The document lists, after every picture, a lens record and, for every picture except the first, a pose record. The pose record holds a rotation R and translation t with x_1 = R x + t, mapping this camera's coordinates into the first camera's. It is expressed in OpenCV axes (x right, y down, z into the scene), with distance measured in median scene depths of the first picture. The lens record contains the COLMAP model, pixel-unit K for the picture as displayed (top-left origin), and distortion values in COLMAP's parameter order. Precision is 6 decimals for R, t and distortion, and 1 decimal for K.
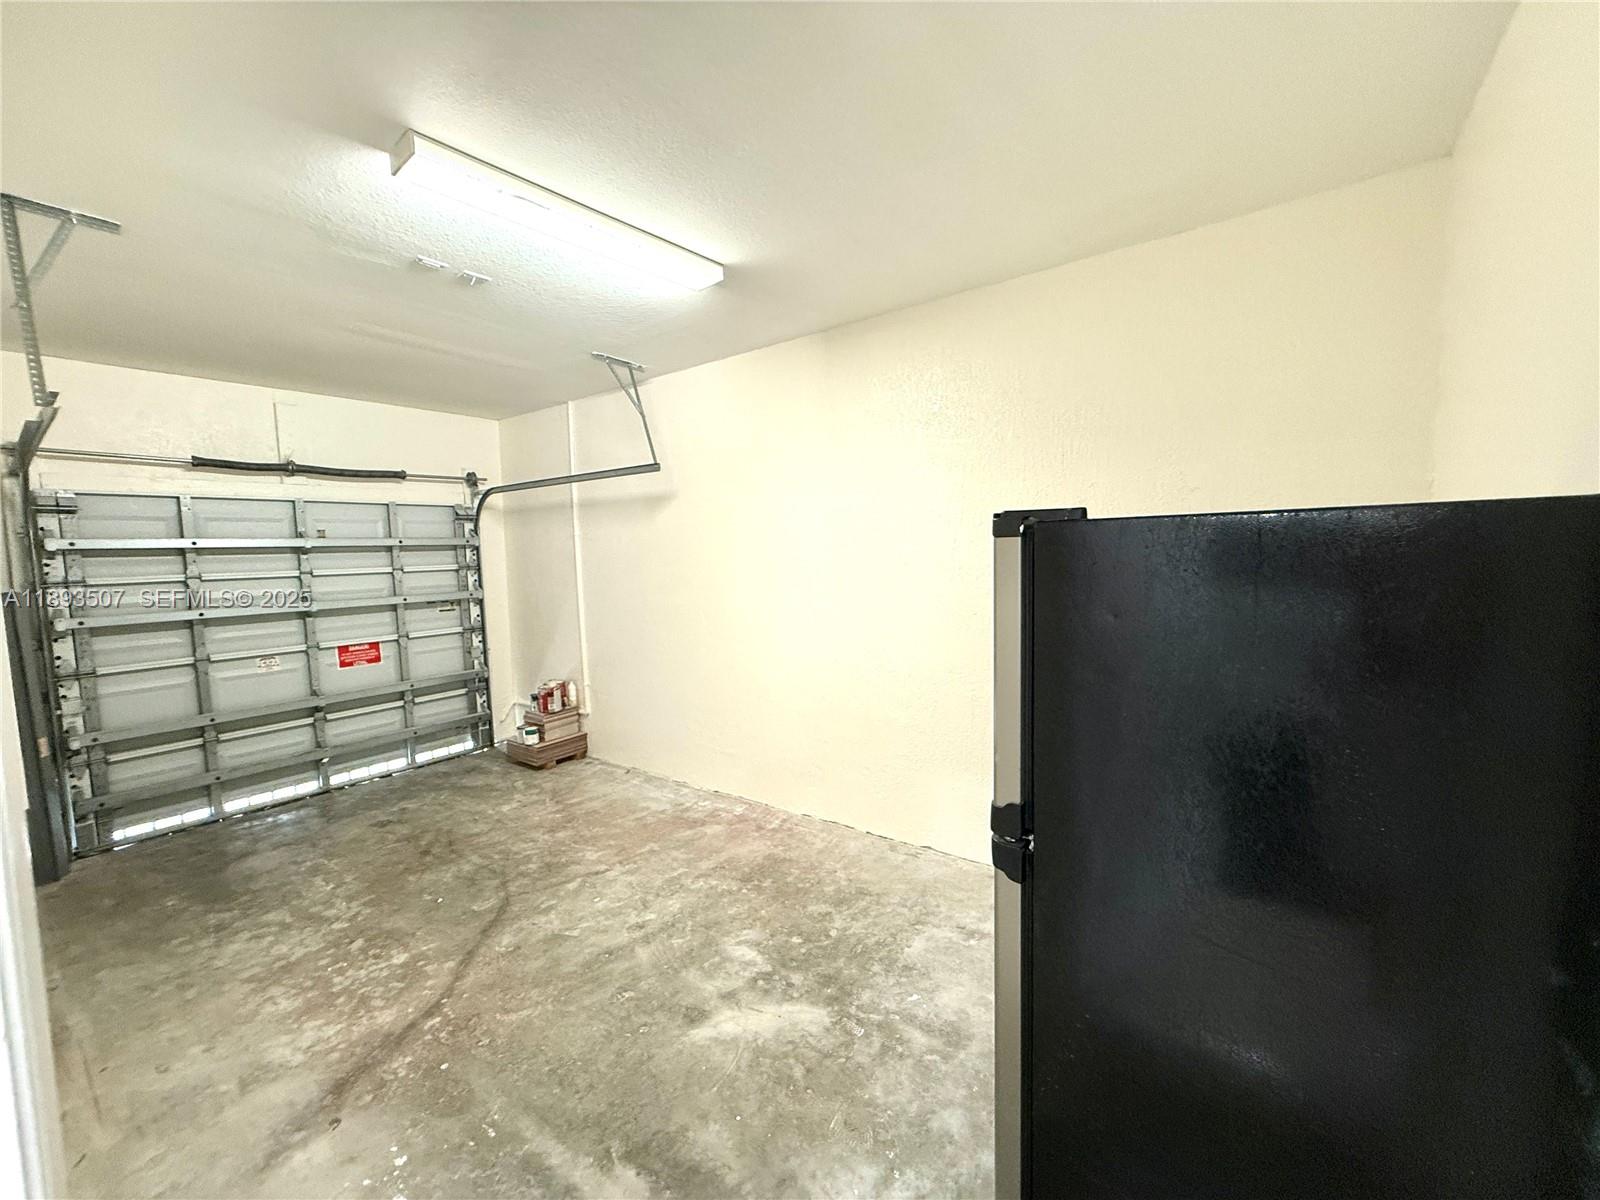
lens RADIAL K [[635.9, 0, 796.0], [0, 635.9, 589.9], [0, 0, 1]] dist [0.003871, -0.000119]
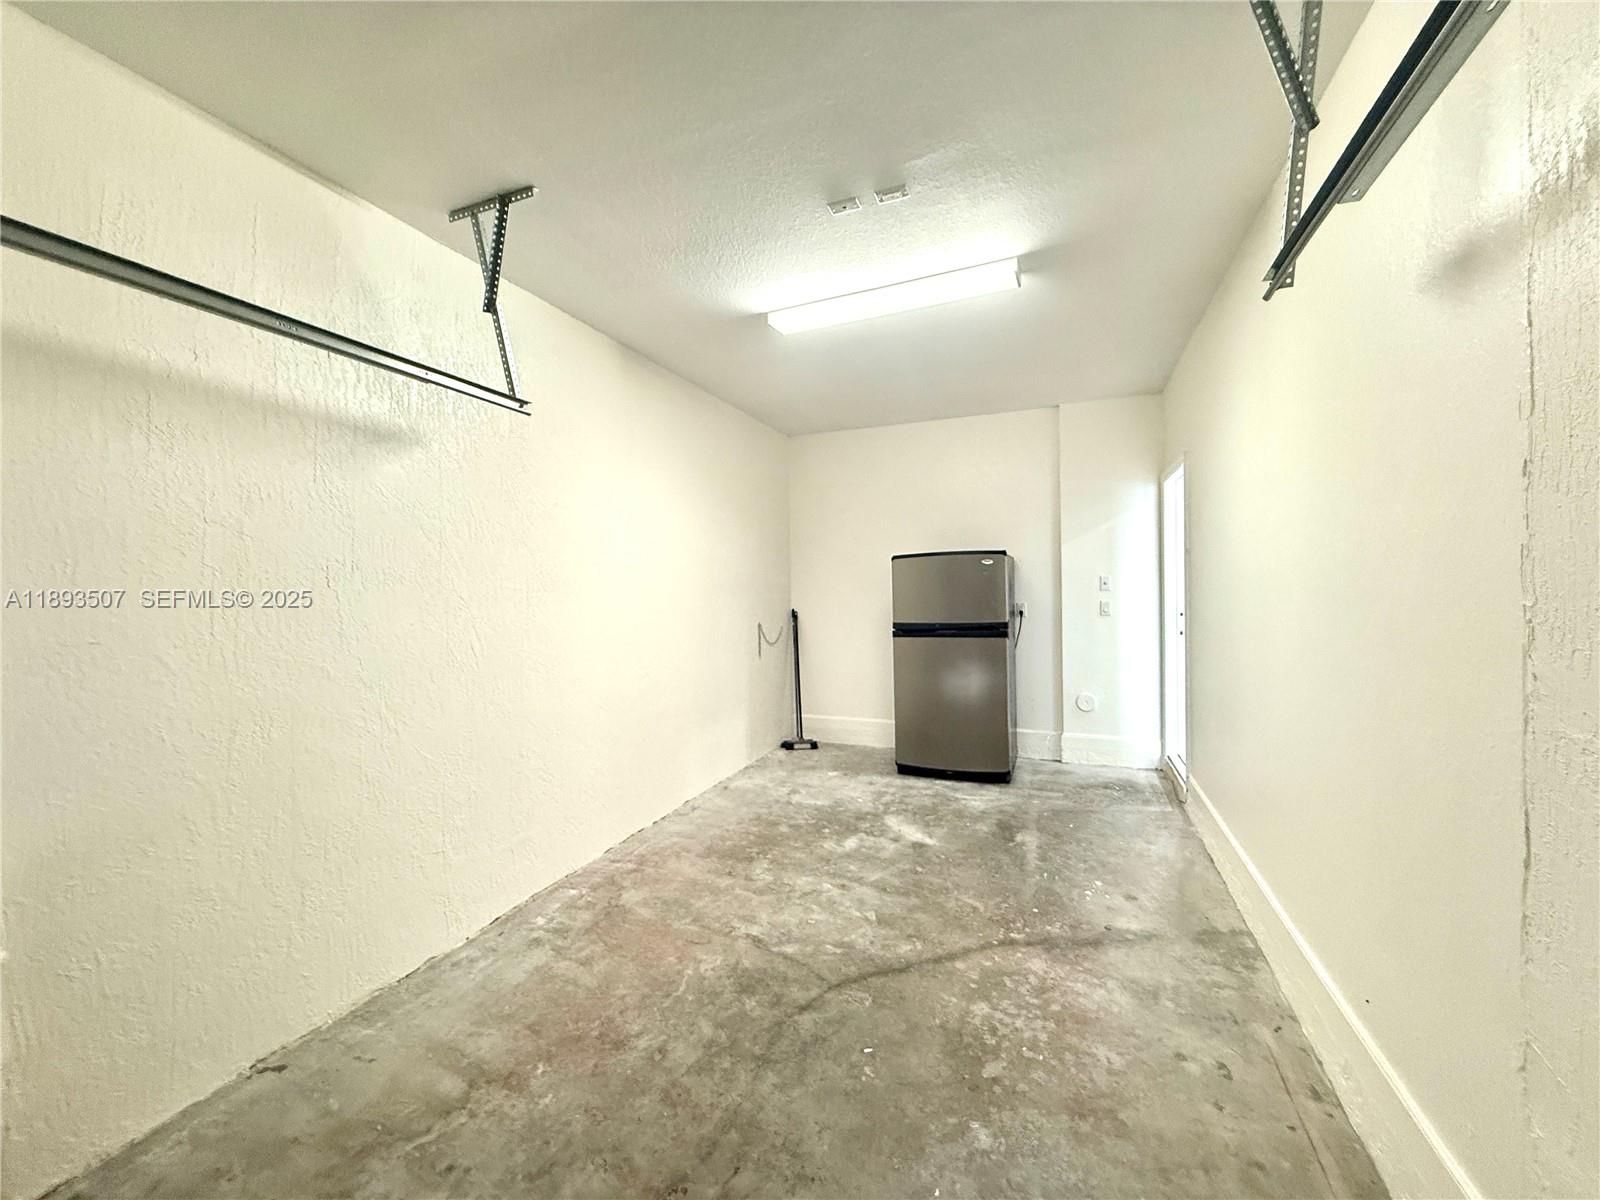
lens RADIAL K [[635.9, 0, 794.8], [0, 635.9, 604.3], [0, 0, 1]] dist [0.003871, -0.000119]
pose [[-0.255908, 0.010289, 0.966647, -1.406387], [0.081804, 0.996587, 0.011049, 0.030097], [-0.963234, 0.081903, -0.255876, 1.445645]]
